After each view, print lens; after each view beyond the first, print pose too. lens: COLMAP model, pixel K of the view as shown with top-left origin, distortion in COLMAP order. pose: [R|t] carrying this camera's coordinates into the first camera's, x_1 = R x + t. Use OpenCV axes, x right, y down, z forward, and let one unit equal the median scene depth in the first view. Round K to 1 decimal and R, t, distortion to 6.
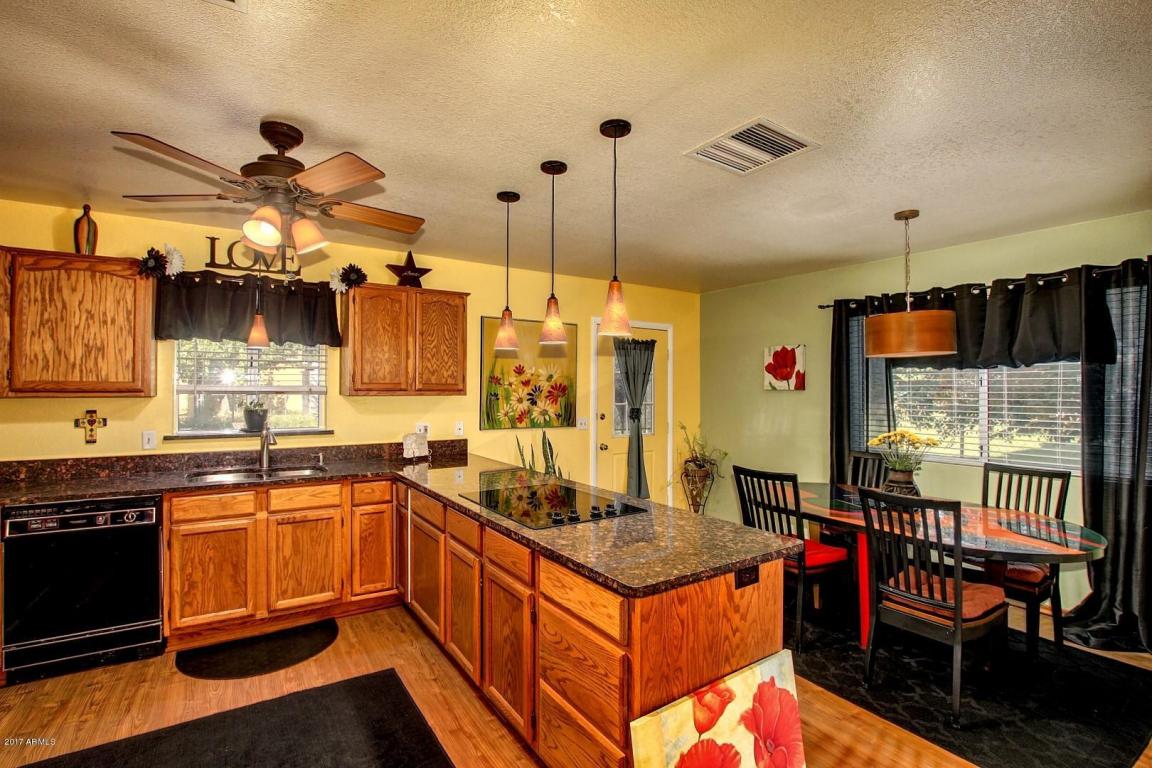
lens RADIAL K [[534.9, 0, 574.2], [0, 534.9, 384.1], [0, 0, 1]] dist [-0.029218, 0.000235]
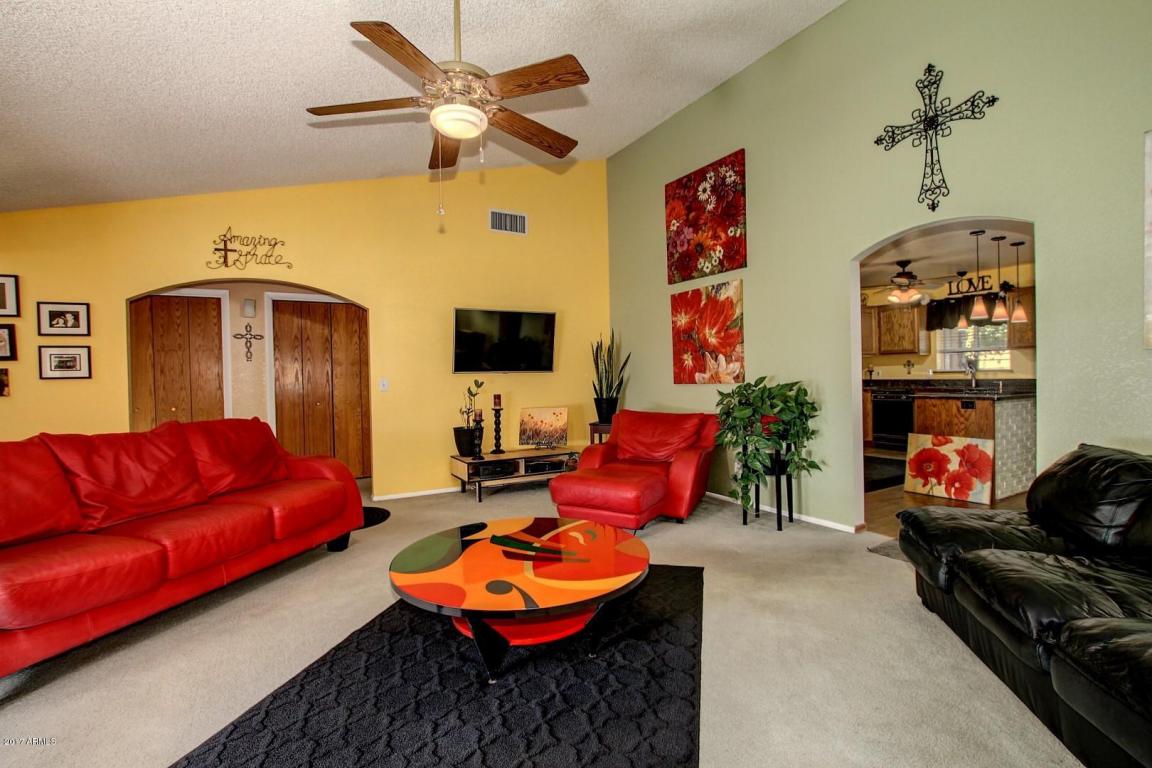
lens RADIAL K [[534.9, 0, 572.2], [0, 534.9, 383.9], [0, 0, 1]] dist [-0.029218, 0.000235]
pose [[-0.062992, 0.010663, -0.997957, 1.489745], [0.029007, 0.999540, 0.008849, 0.077470], [0.997592, -0.028390, -0.063273, -0.413087]]
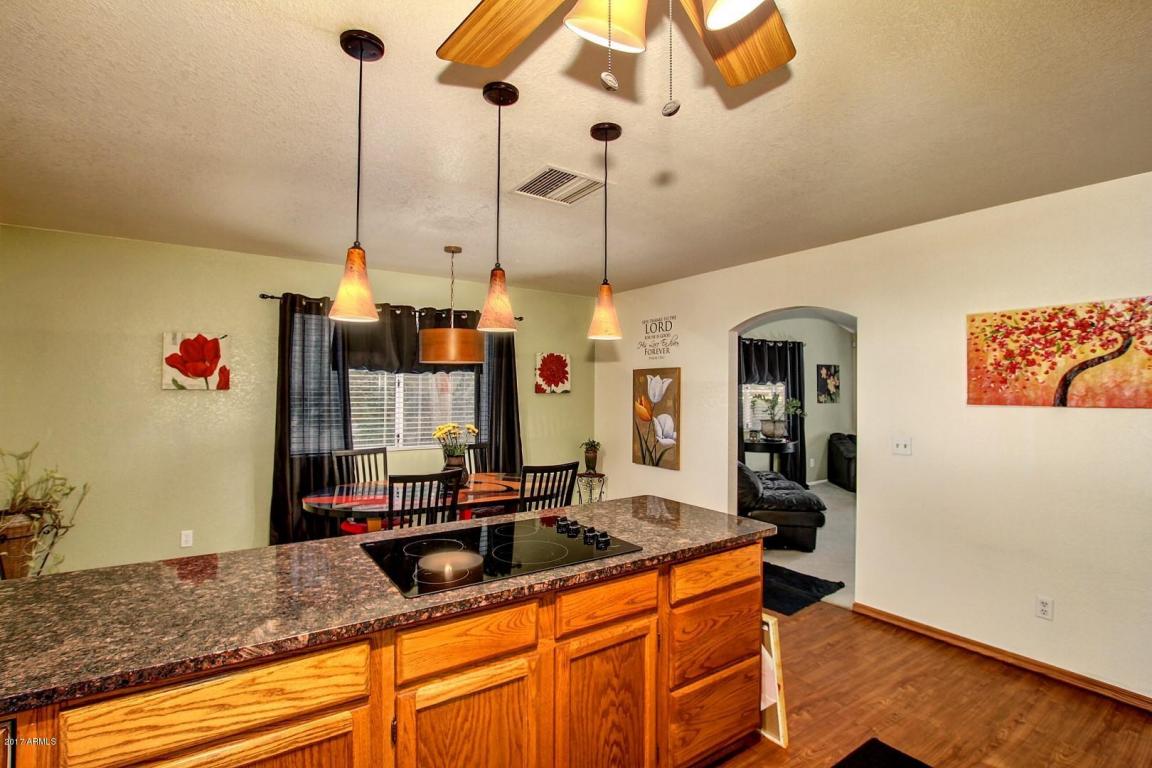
lens RADIAL K [[534.9, 0, 574.6], [0, 534.9, 382.3], [0, 0, 1]] dist [-0.029218, 0.000235]
pose [[0.010240, 0.012471, 0.999870, -0.591648], [-0.013896, 0.999827, -0.012328, 0.003228], [-0.999851, -0.013767, 0.010412, 0.672355]]
